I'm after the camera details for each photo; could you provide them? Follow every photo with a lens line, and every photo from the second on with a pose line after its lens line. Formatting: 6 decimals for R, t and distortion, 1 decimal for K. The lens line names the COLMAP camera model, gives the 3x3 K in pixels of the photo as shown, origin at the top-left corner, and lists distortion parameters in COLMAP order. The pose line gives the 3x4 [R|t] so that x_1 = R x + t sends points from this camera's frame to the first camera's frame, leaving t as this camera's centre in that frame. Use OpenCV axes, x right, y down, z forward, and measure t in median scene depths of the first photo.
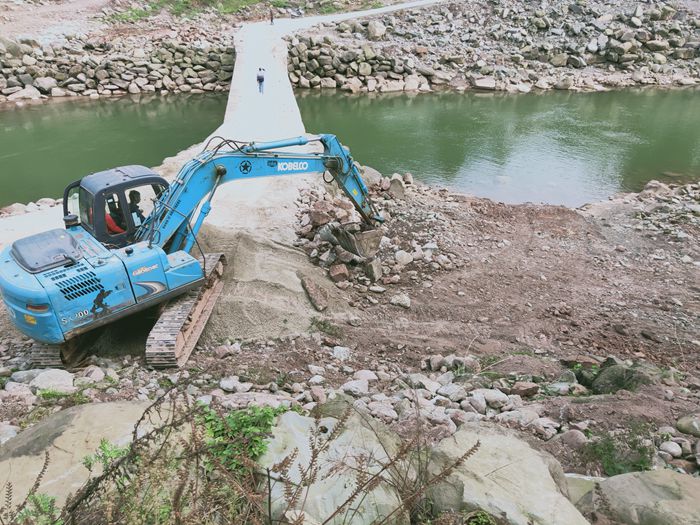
lens RADIAL K [[526.2, 0, 348.8], [0, 526.2, 257.8], [0, 0, 1]] dist [0.053079, -0.032692]
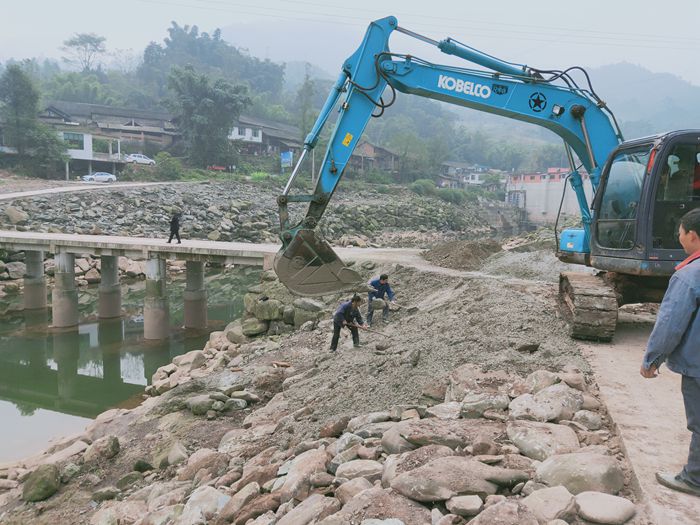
lens RADIAL K [[526.2, 0, 348.8], [0, 526.2, 257.8], [0, 0, 1]] dist [0.053079, -0.032692]
pose [[0.508761, -0.068556, 0.858174, -0.457424], [0.399414, 0.901847, -0.164745, -0.025080], [-0.762647, 0.426583, 0.486206, 0.251012]]
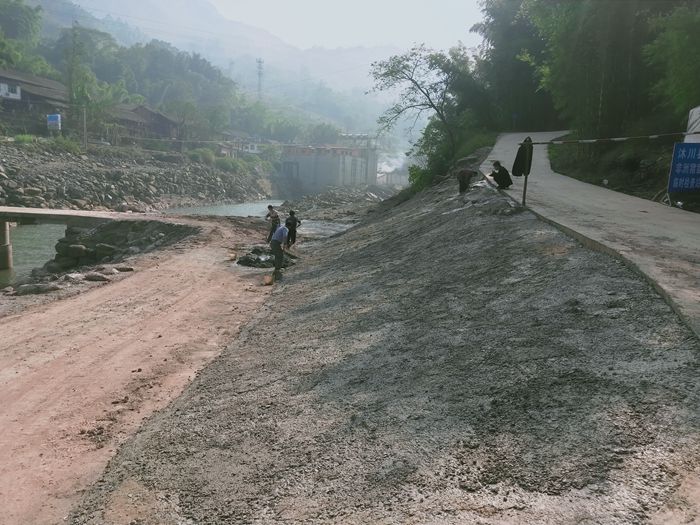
lens RADIAL K [[534.4, 0, 350.0], [0, 534.4, 262.5], [0, 0, 1]] dist [0.028586, -0.004290]
pose [[0.140402, -0.140757, 0.980038, -0.715743], [0.437283, 0.896887, 0.066169, 0.028352], [-0.888297, 0.419264, 0.187475, 0.113323]]
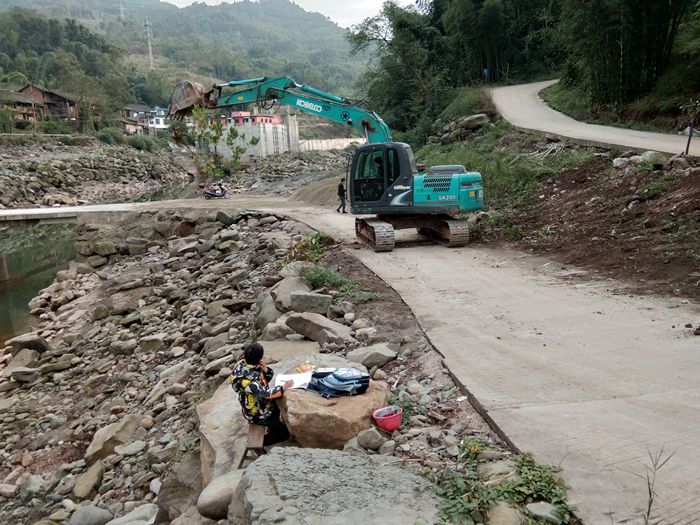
lens RADIAL K [[554.6, 0, 351.7], [0, 554.6, 265.8], [0, 0, 1]] dist [0.102265, -0.142464]
pose [[-0.034139, -0.205678, 0.978024, -0.763582], [0.517488, 0.833557, 0.193361, -0.040674], [-0.855009, 0.512717, 0.077979, 0.229823]]
